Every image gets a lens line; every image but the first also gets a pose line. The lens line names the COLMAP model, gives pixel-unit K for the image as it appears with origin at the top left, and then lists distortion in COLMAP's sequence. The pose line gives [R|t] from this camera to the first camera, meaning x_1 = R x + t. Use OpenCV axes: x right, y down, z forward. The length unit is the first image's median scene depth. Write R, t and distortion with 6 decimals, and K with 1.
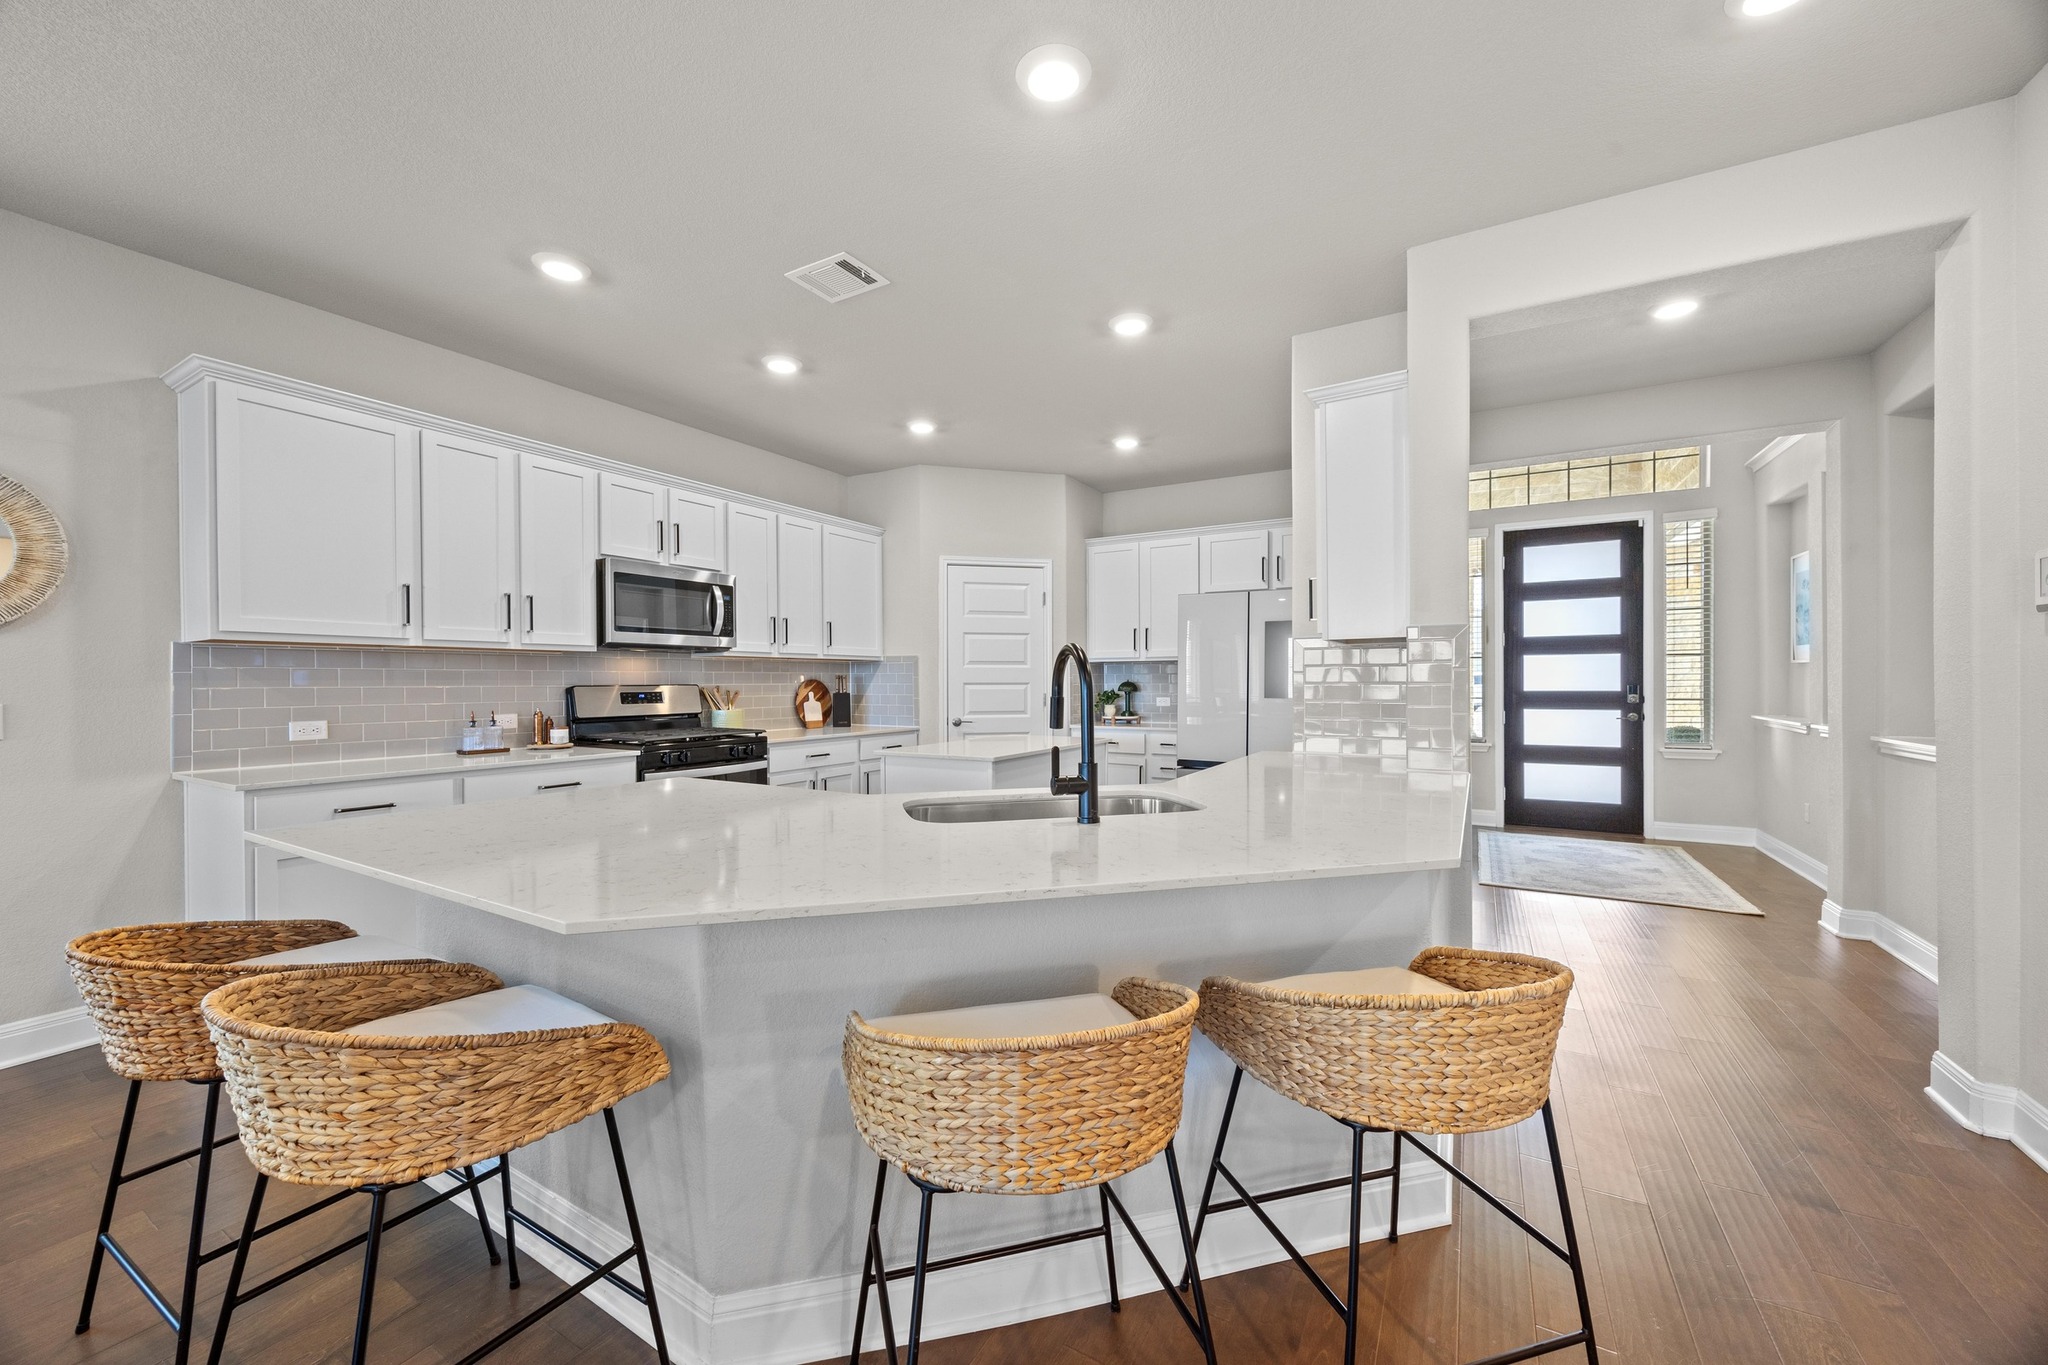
lens RADIAL K [[778.3, 0, 1016.4], [0, 778.3, 679.0], [0, 0, 1]] dist [-0.002694, 0.000289]
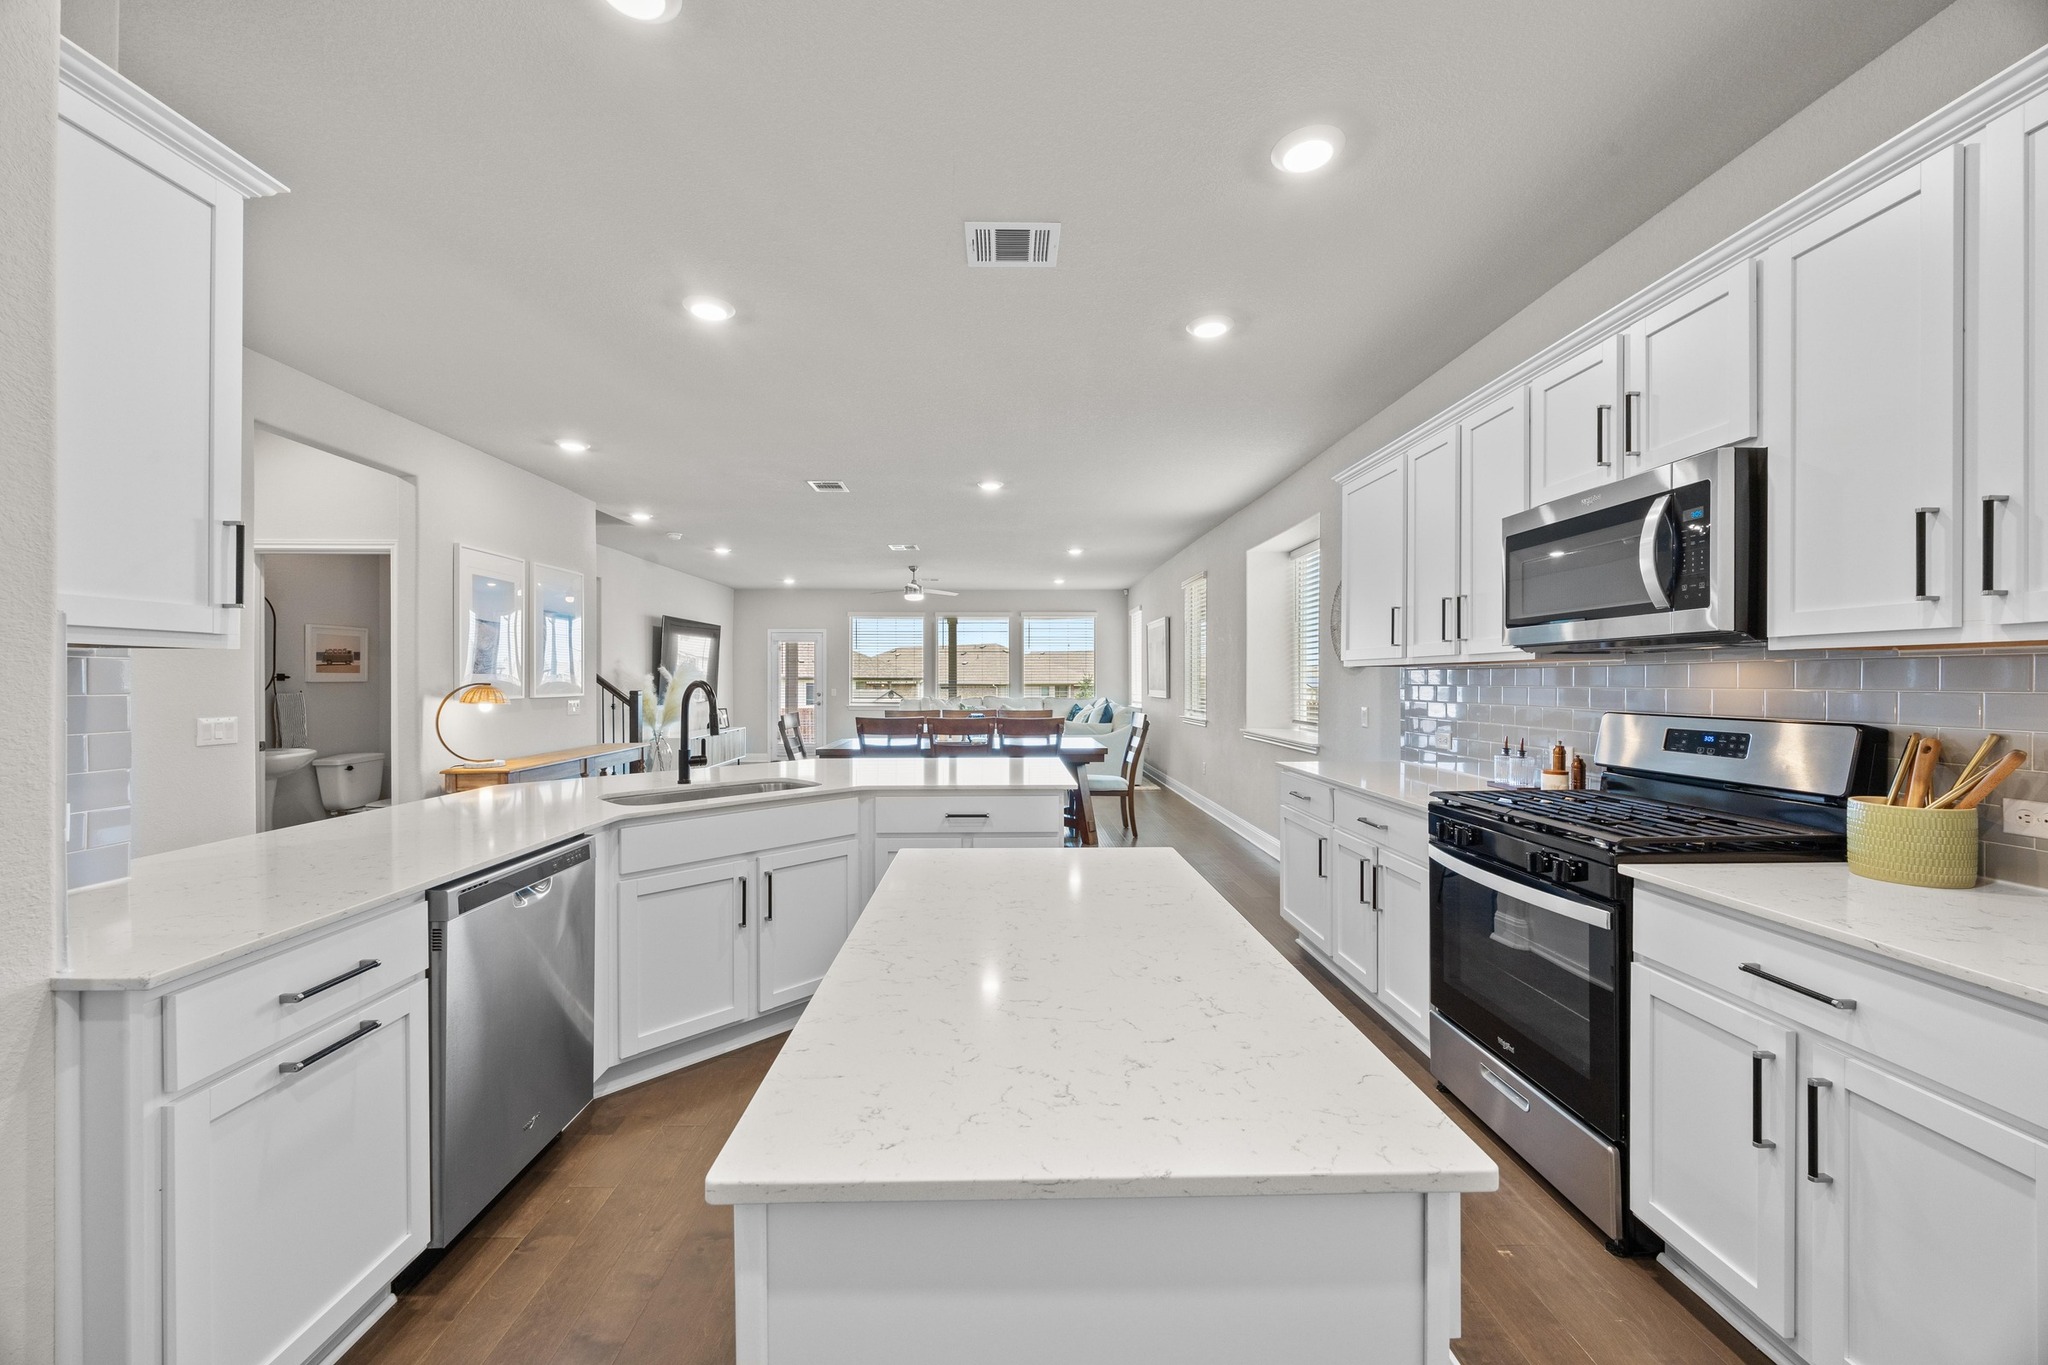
lens RADIAL K [[778.3, 0, 1016.4], [0, 778.3, 679.0], [0, 0, 1]] dist [-0.002694, 0.000289]
pose [[-0.849190, 0.002836, -0.528079, 0.128244], [0.004382, 0.999989, -0.001677, -0.014699], [0.528069, -0.003738, -0.849193, 0.979832]]
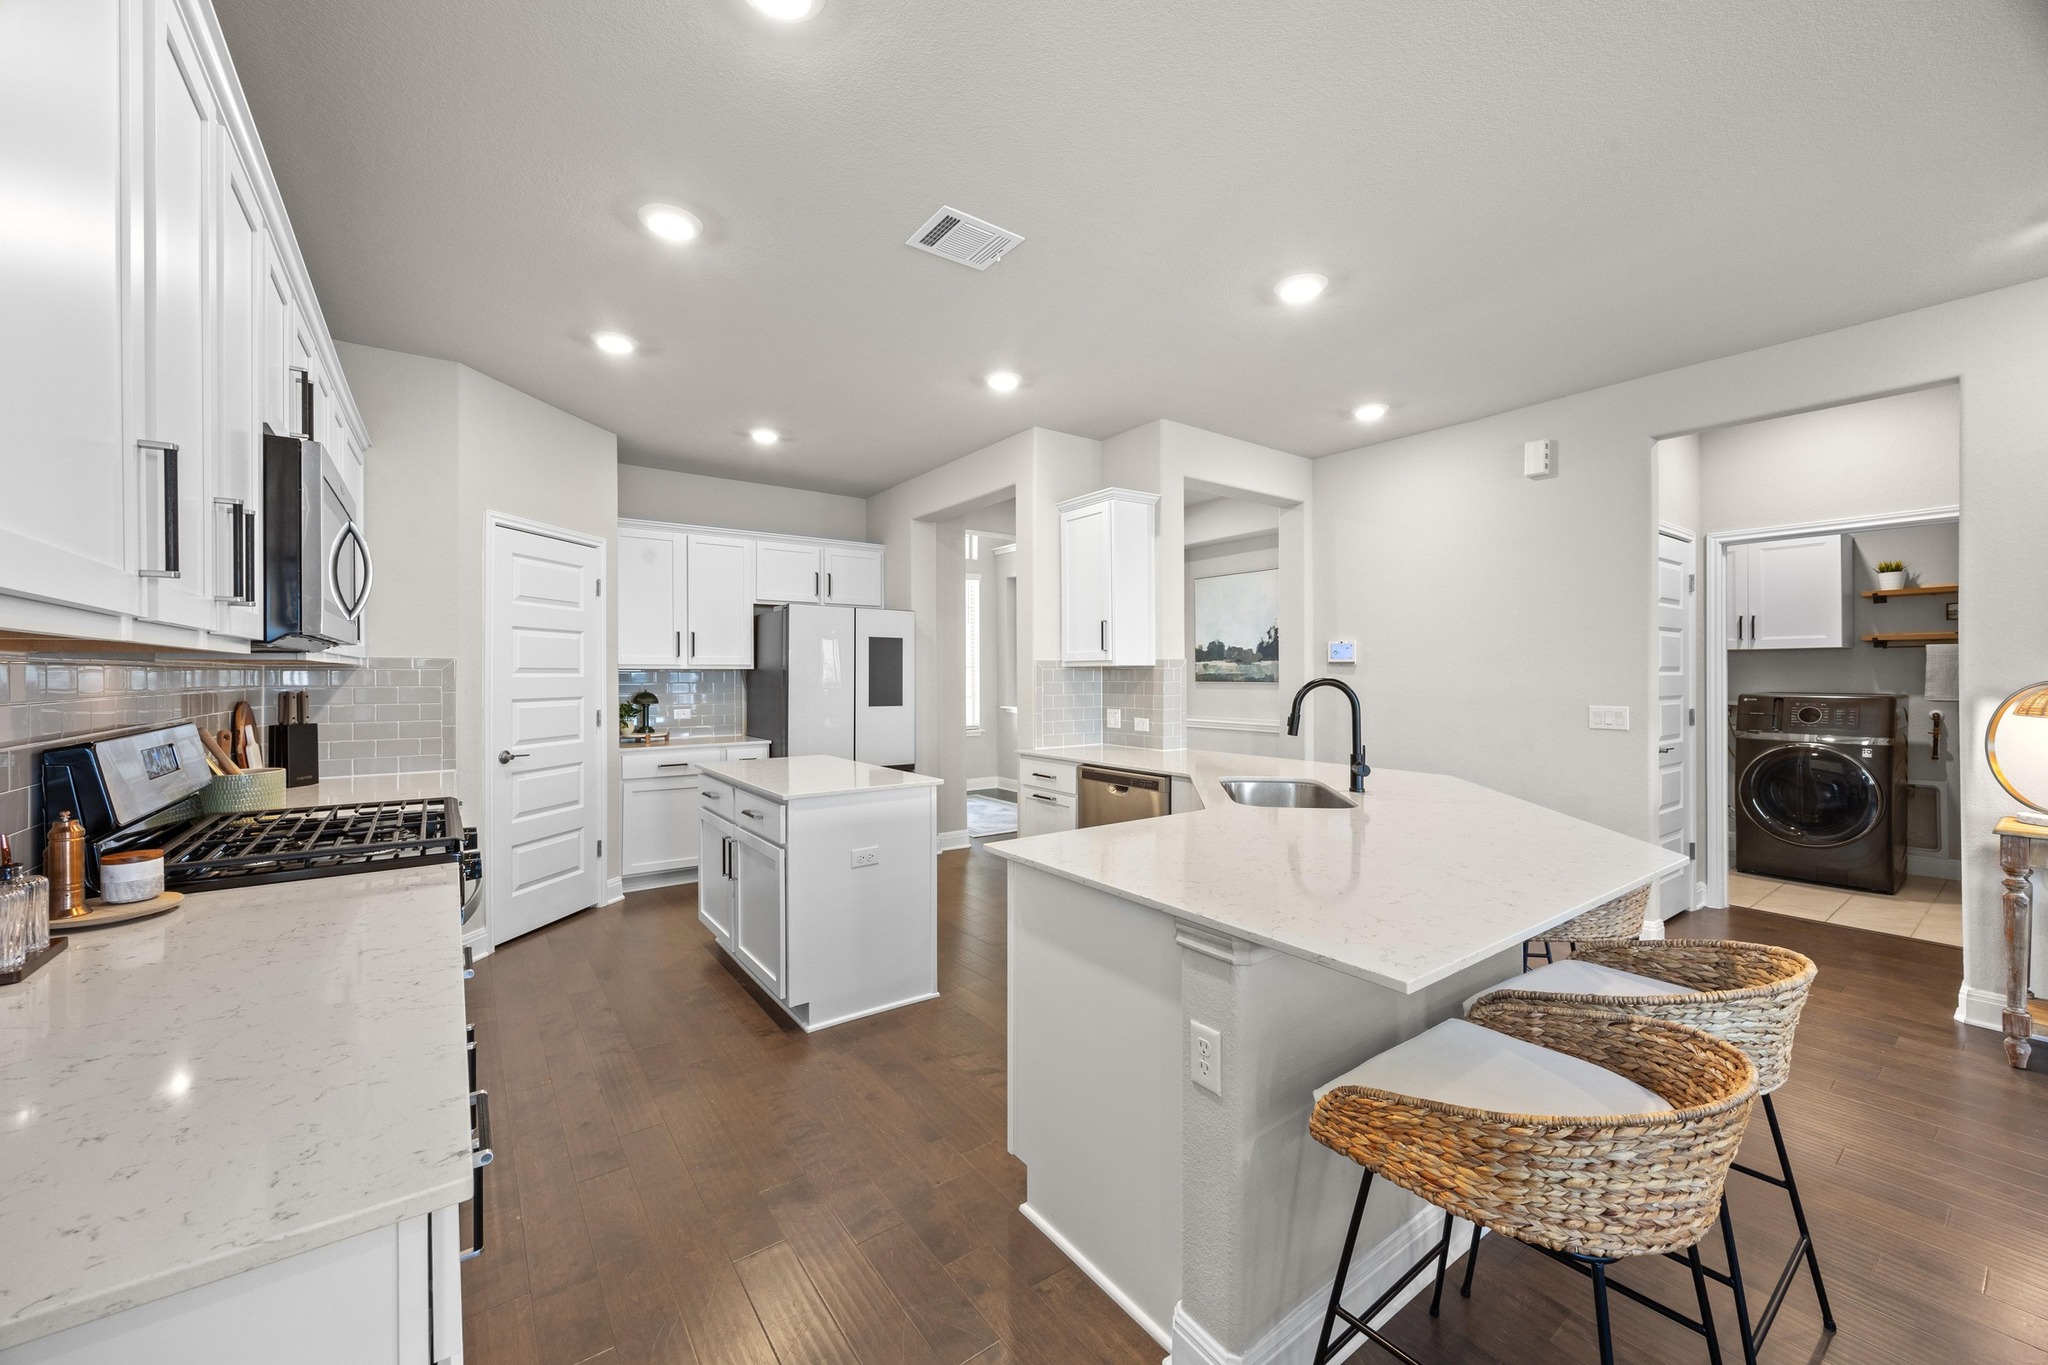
lens RADIAL K [[778.3, 0, 1016.4], [0, 778.3, 679.0], [0, 0, 1]] dist [-0.002694, 0.000289]
pose [[0.404000, -0.002507, 0.914756, -0.557809], [-0.001233, 0.999994, 0.003285, -0.017155], [-0.914758, -0.002455, 0.403994, 0.337912]]
